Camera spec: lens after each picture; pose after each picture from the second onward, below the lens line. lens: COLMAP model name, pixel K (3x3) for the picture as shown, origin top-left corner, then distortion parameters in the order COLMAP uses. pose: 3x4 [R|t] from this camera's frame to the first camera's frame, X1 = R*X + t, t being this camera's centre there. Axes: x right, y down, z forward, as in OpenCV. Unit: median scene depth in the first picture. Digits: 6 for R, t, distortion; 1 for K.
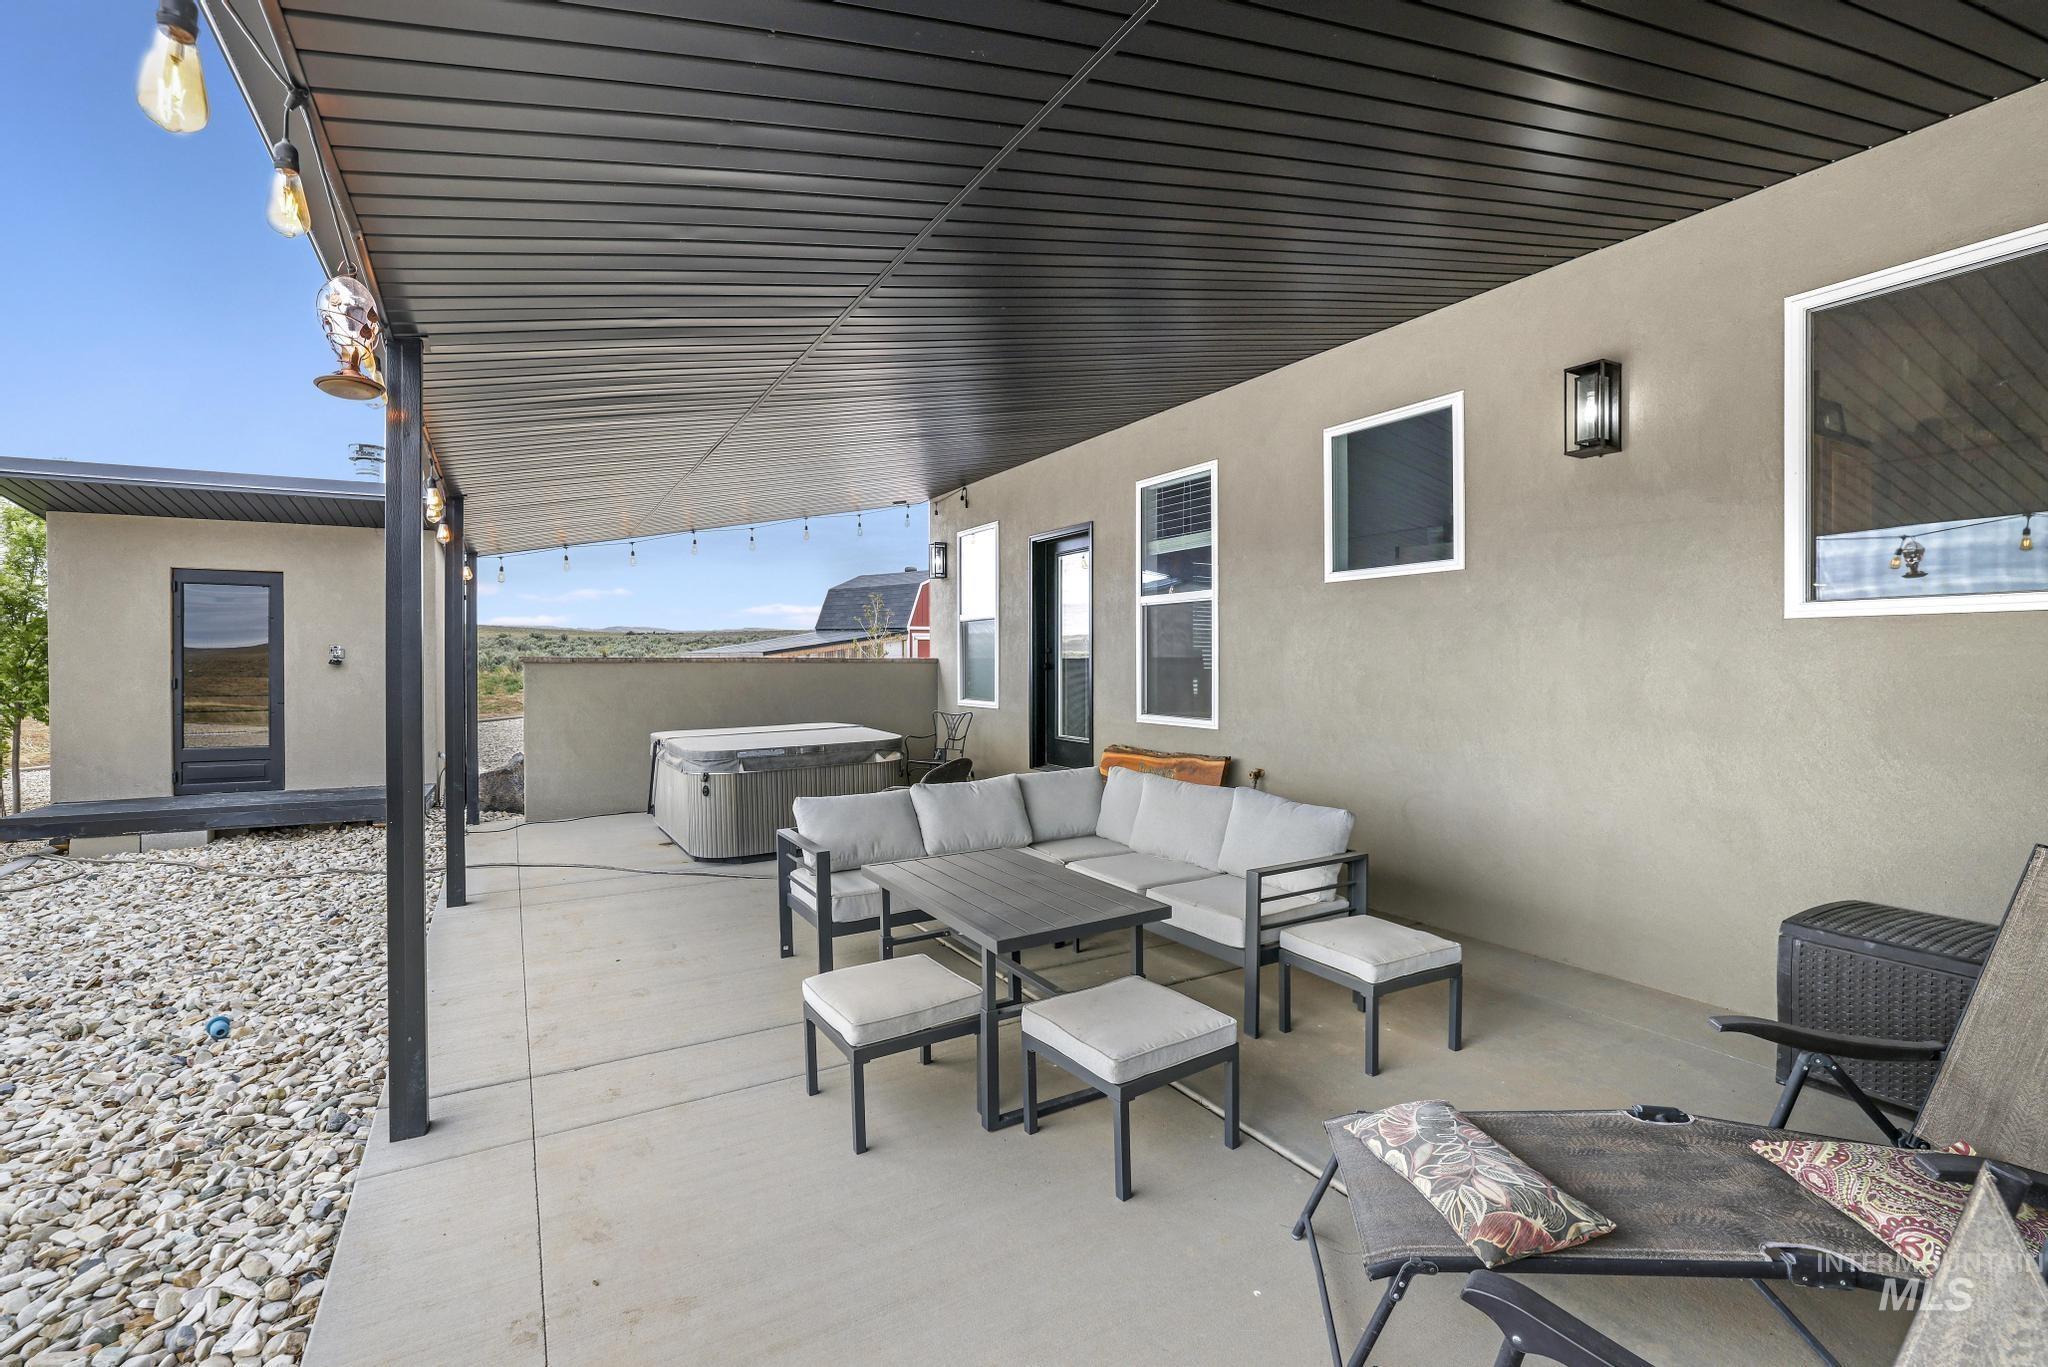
lens RADIAL K [[883.9, 0, 1017.7], [0, 883.9, 665.4], [0, 0, 1]] dist [0.000728, 0.000298]
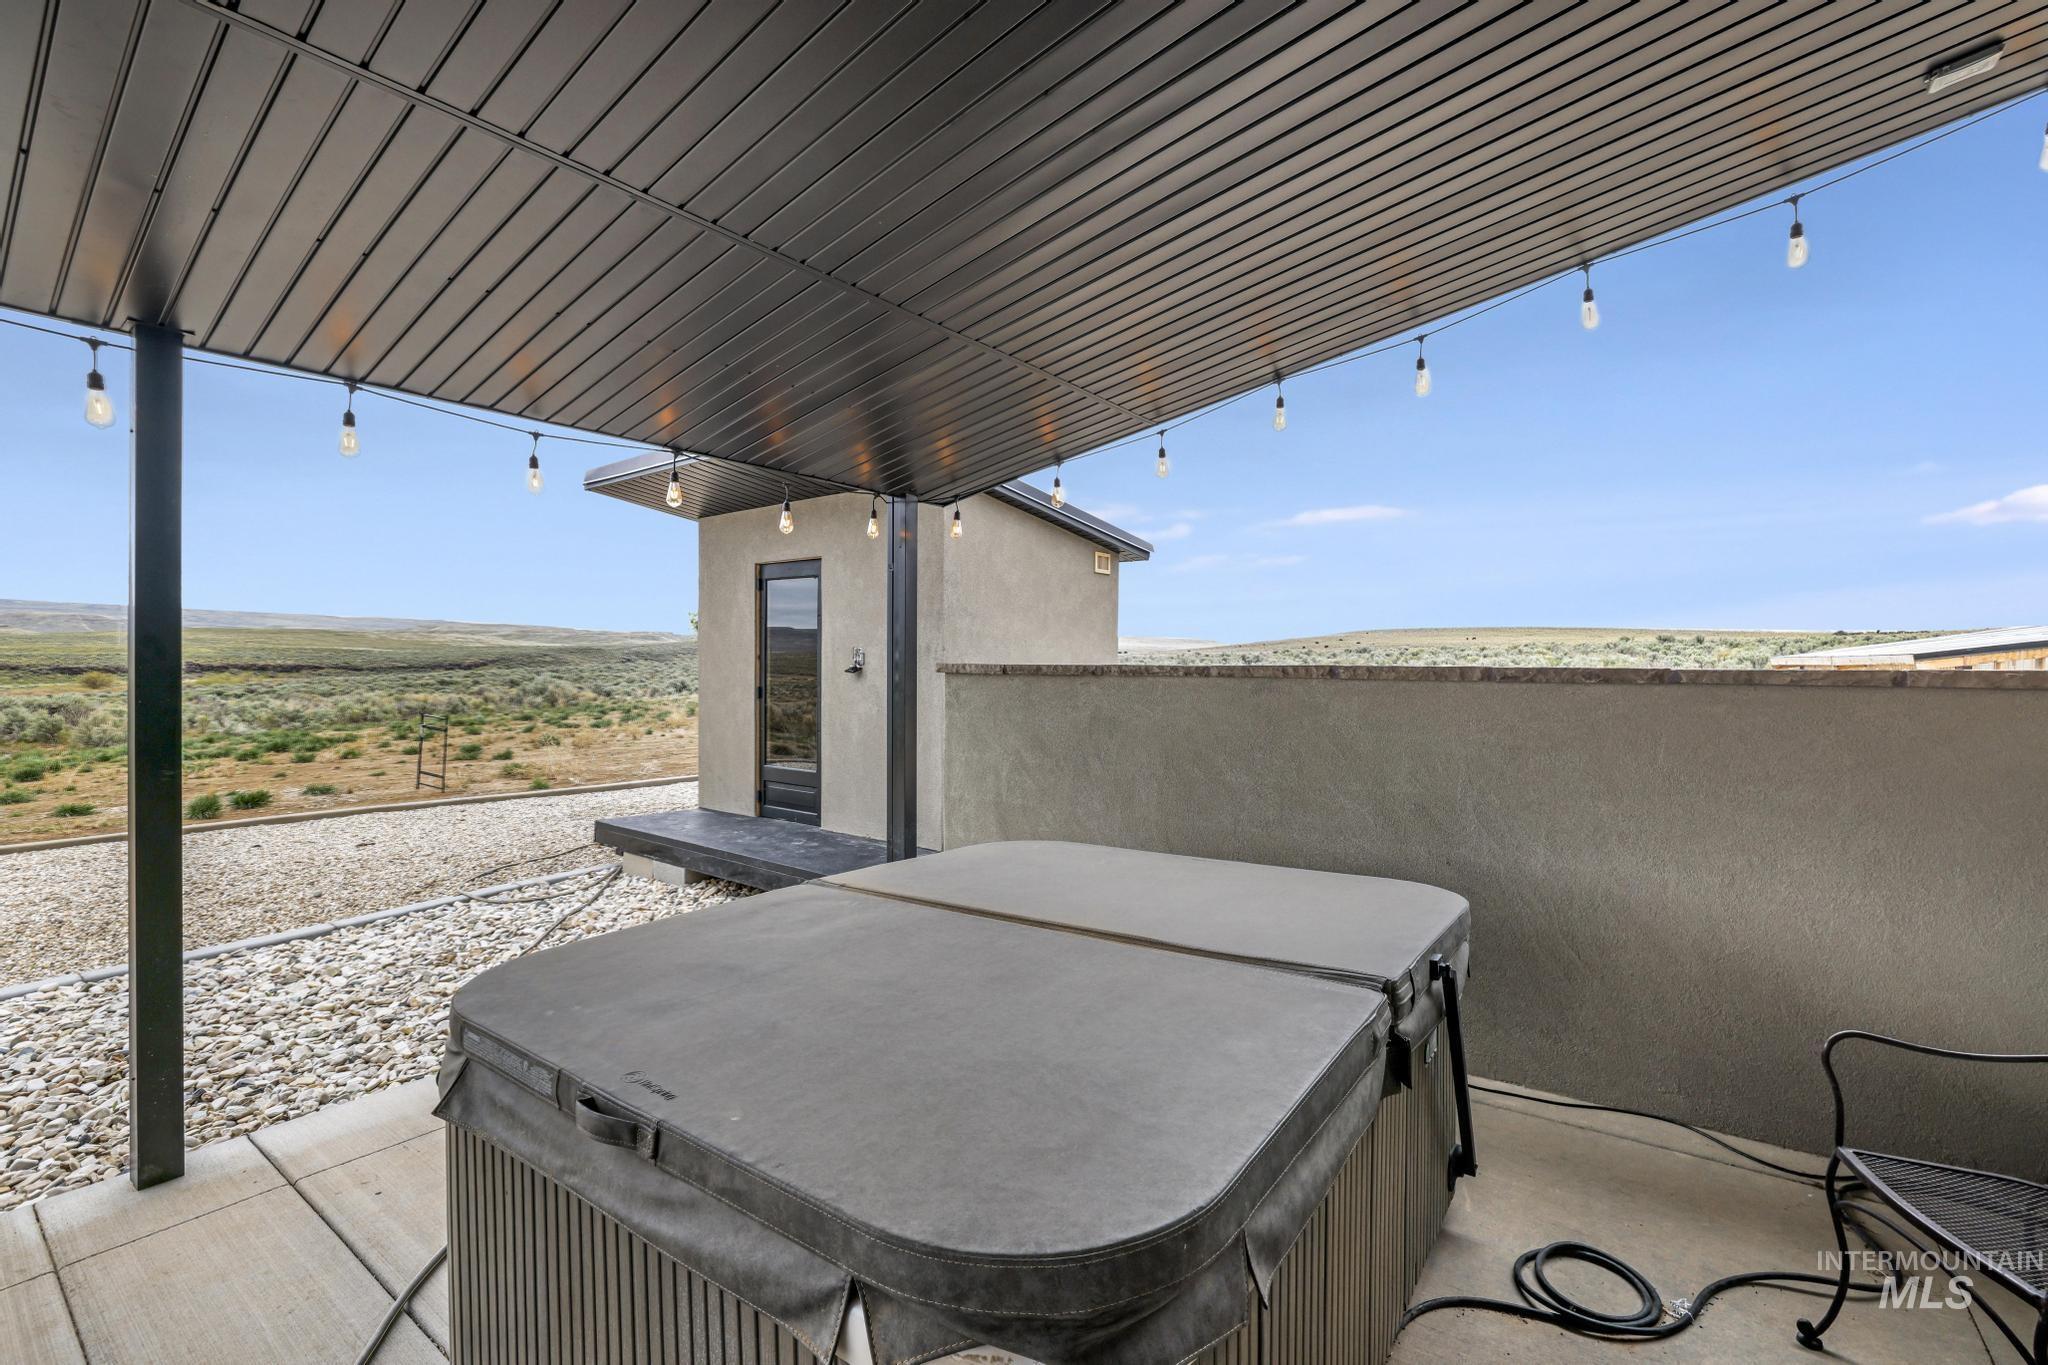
lens RADIAL K [[901.5, 0, 1027.3], [0, 901.5, 669.6], [0, 0, 1]] dist [-0.049234, 0.000062]
pose [[0.402367, 0.007868, -0.915445, -0.008442], [-0.012061, 0.999922, 0.003294, -0.008039], [0.915399, 0.009716, 0.402430, 0.849513]]
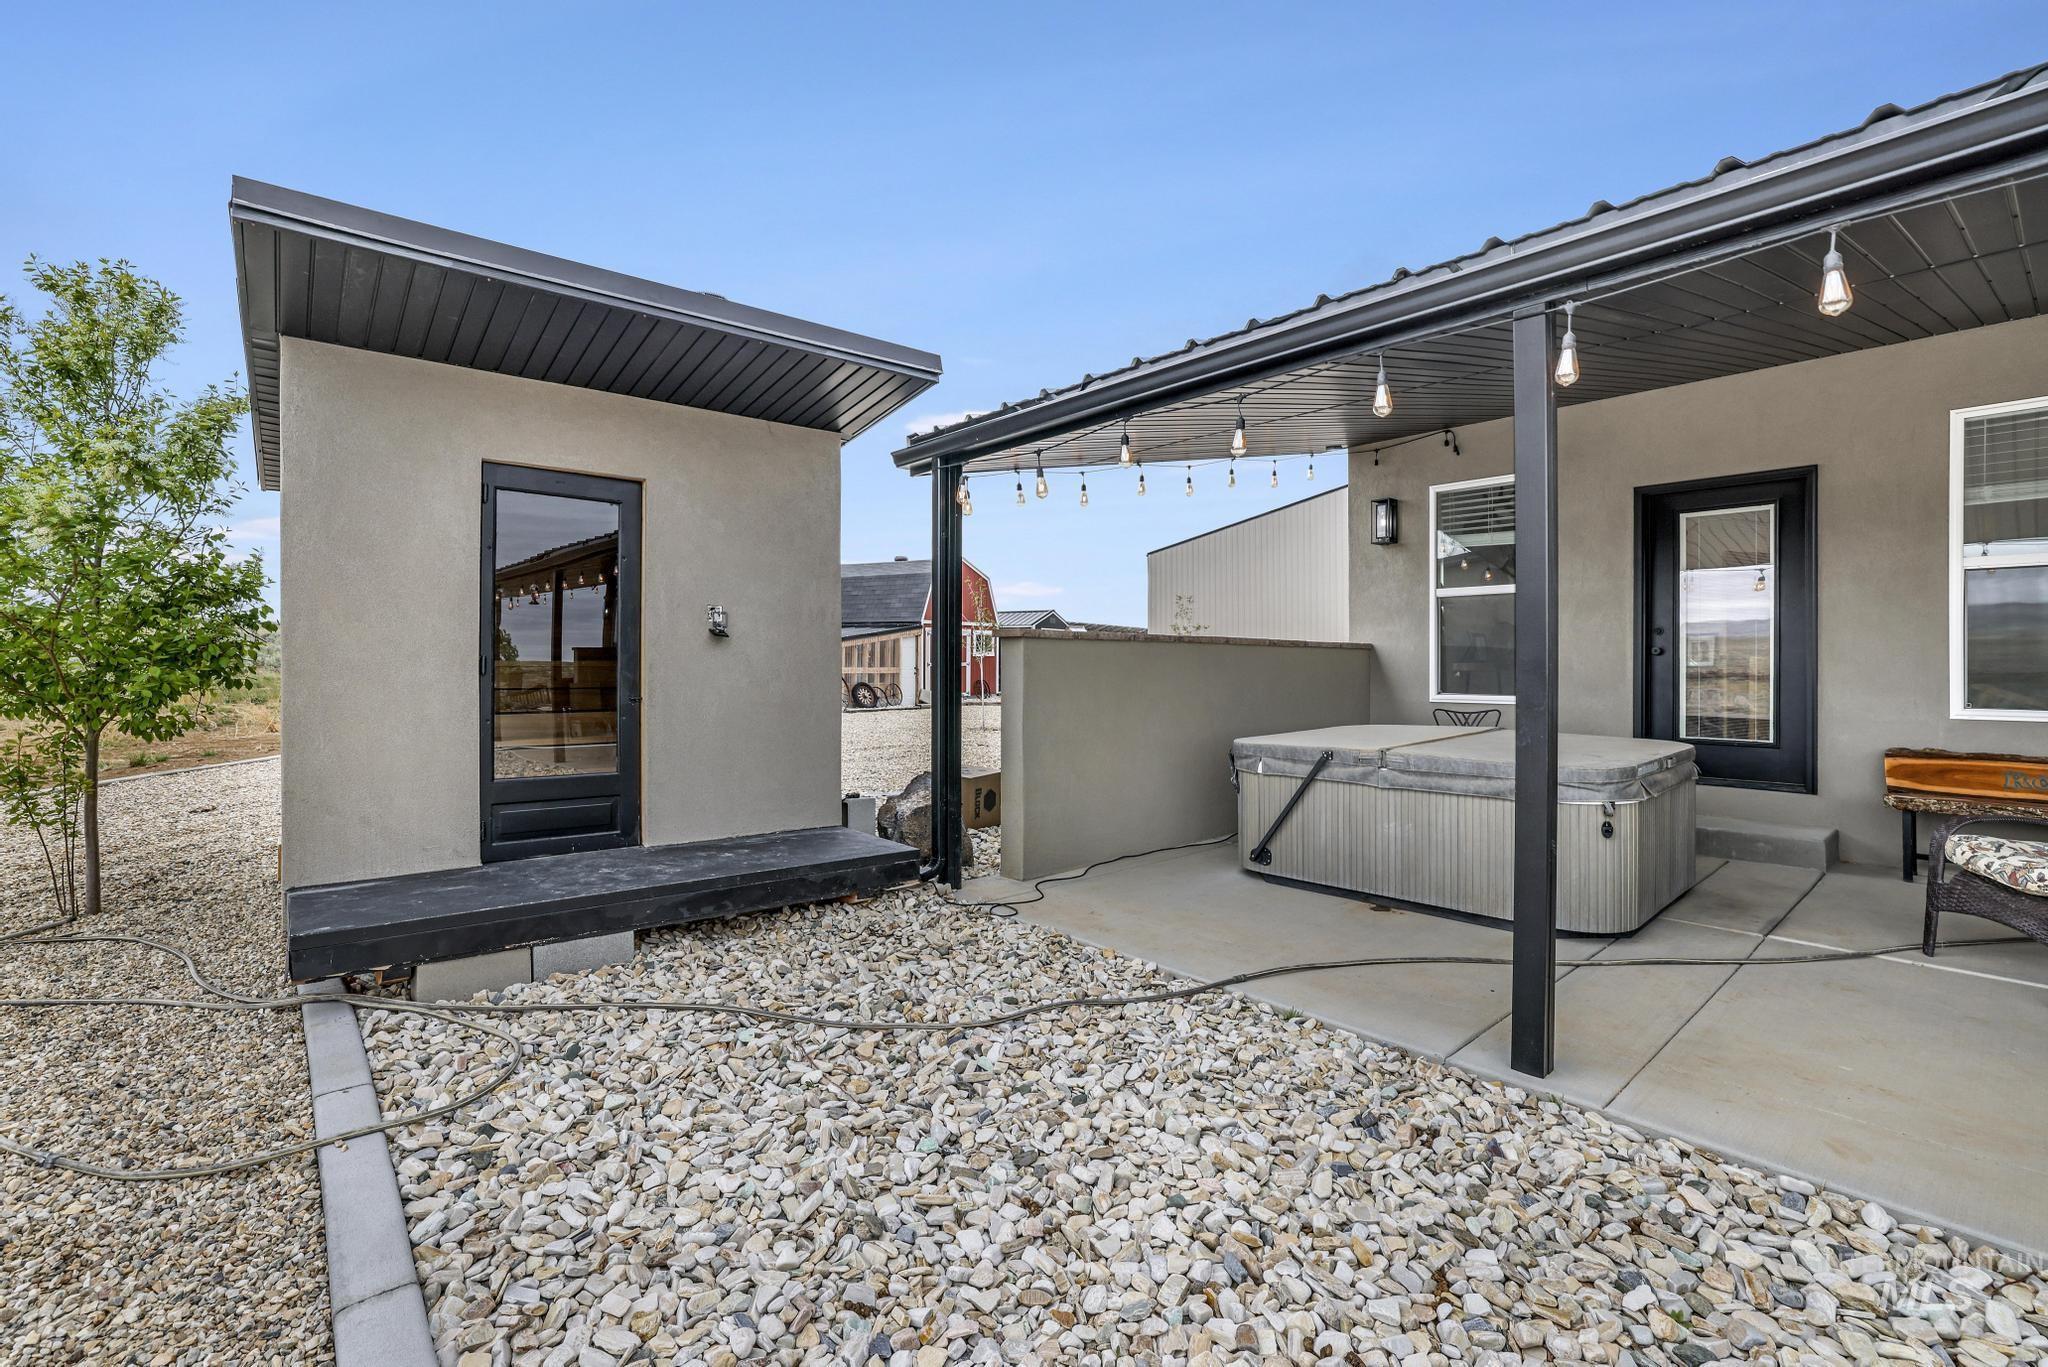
lens RADIAL K [[883.9, 0, 1017.7], [0, 883.9, 665.4], [0, 0, 1]] dist [0.000728, 0.000298]
pose [[0.975796, 0.004775, 0.218631, -0.714613], [-0.003567, 0.999976, -0.005923, 0.022054], [-0.218654, 0.004999, 0.975790, 0.364489]]
